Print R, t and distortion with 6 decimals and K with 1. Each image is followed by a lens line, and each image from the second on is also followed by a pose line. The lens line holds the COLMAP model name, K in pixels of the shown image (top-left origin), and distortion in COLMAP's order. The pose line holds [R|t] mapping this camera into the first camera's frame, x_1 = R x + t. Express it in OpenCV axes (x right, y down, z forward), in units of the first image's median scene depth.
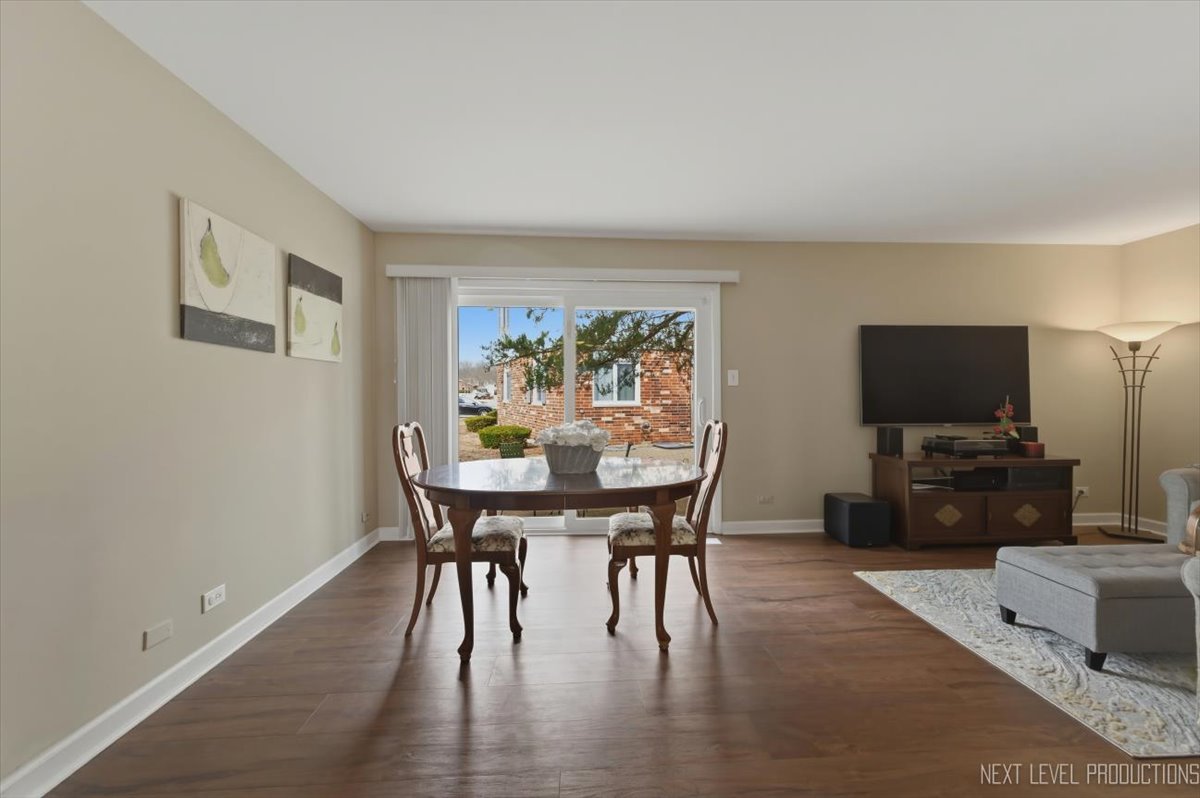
lens RADIAL K [[464.9, 0, 611.0], [0, 464.9, 401.8], [0, 0, 1]] dist [0.002662, 0.000050]
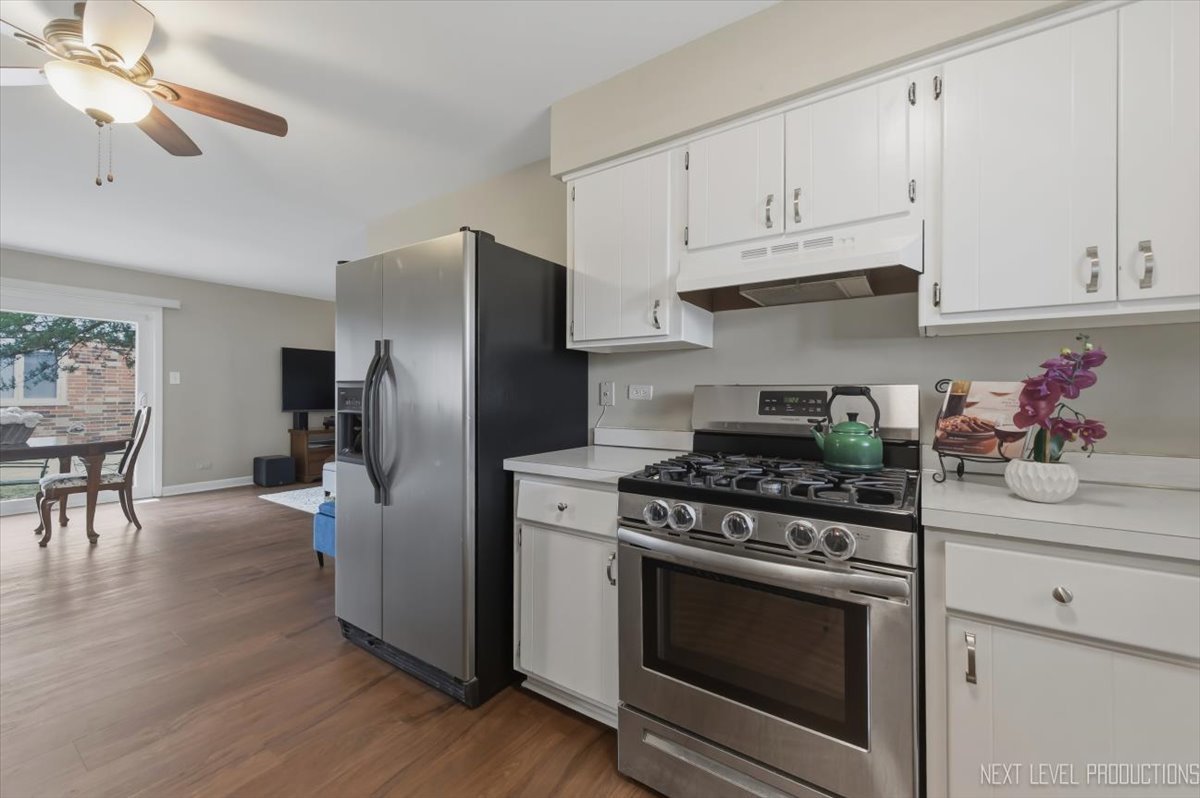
lens RADIAL K [[466.3, 0, 581.9], [0, 466.3, 391.9], [0, 0, 1]] dist [0.004931, 0.000141]
pose [[0.623385, 0.010082, 0.781850, -0.063014], [0.005142, 0.999842, -0.016992, 0.017163], [-0.781898, 0.014613, 0.623235, -0.782884]]
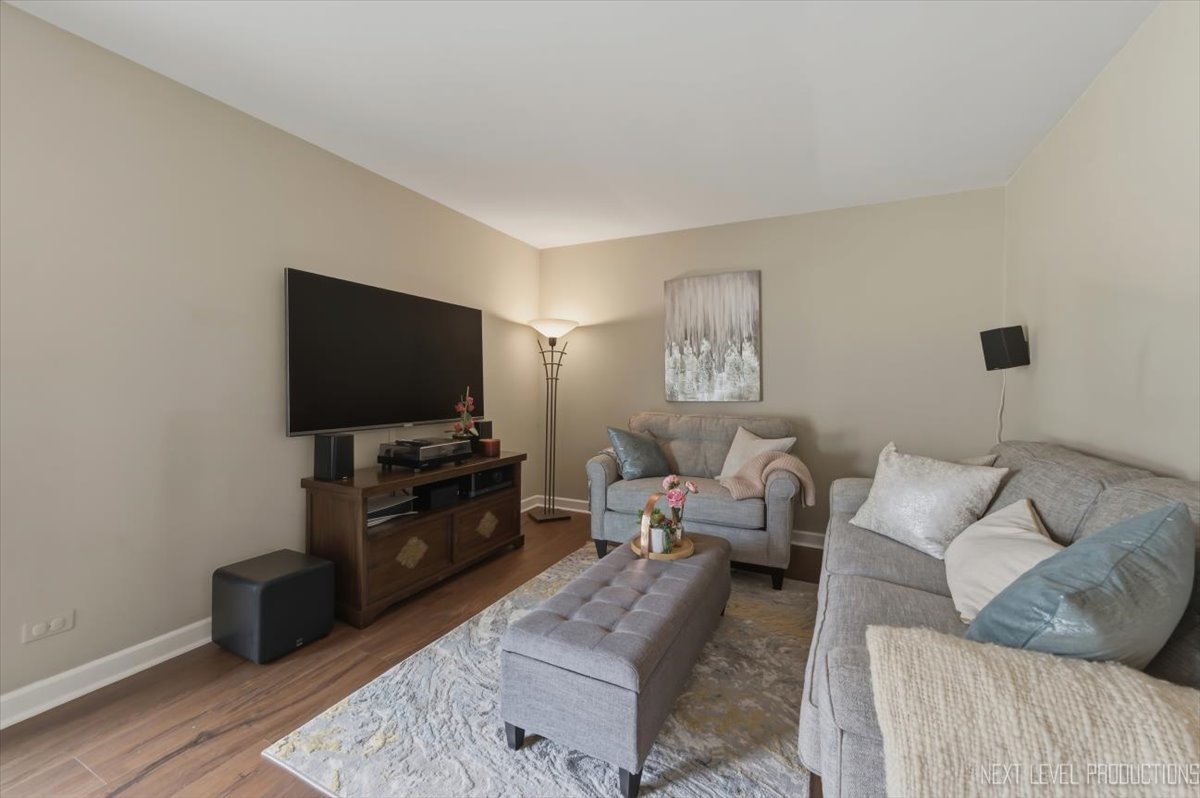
lens RADIAL K [[485.8, 0, 595.5], [0, 485.8, 380.9], [0, 0, 1]] dist [0.002527, 0.000134]
pose [[0.506061, 0.014603, 0.862374, 0.202593], [0.000315, 0.999853, -0.017116, -0.008478], [-0.862497, 0.008933, 0.505983, 0.350772]]
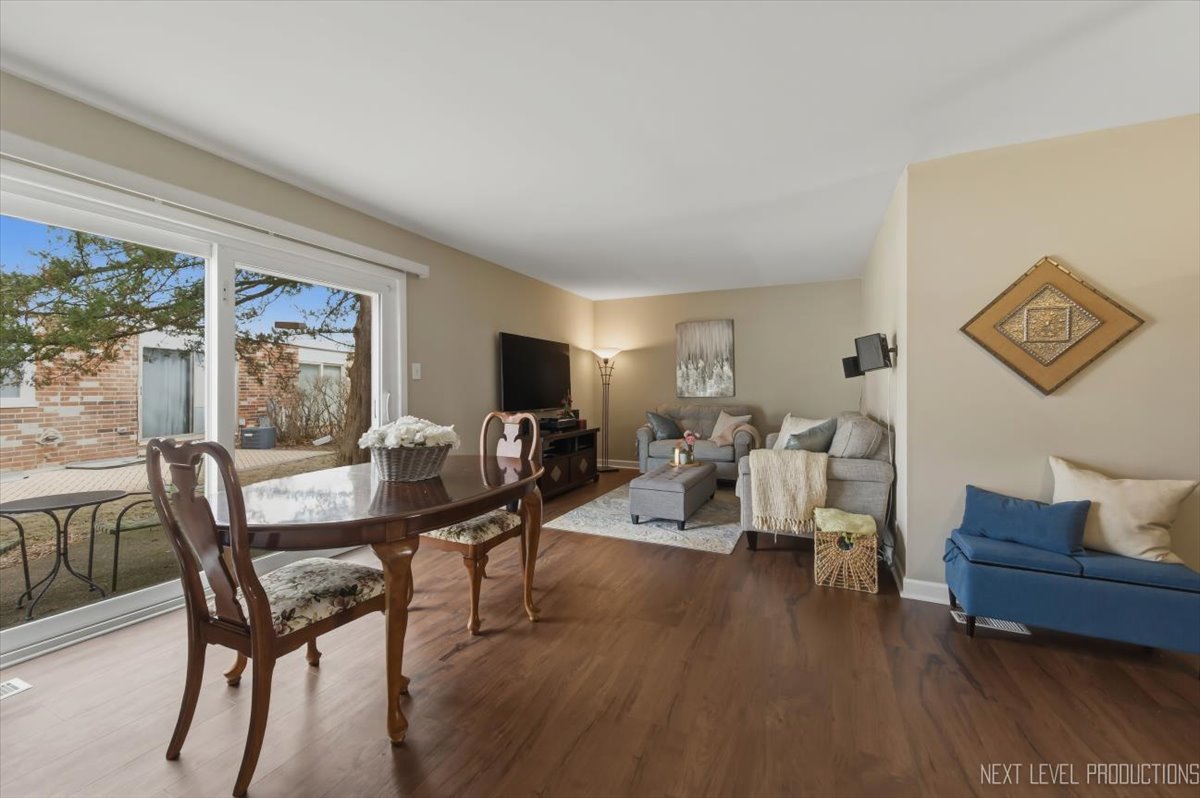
lens RADIAL K [[465.4, 0, 602.0], [0, 465.4, 391.6], [0, 0, 1]] dist [0.002773, -0.000054]
pose [[0.482232, -0.003485, 0.876037, -0.421335], [0.011368, 0.999933, -0.002280, -0.001506], [-0.875970, 0.011058, 0.482239, 0.180129]]
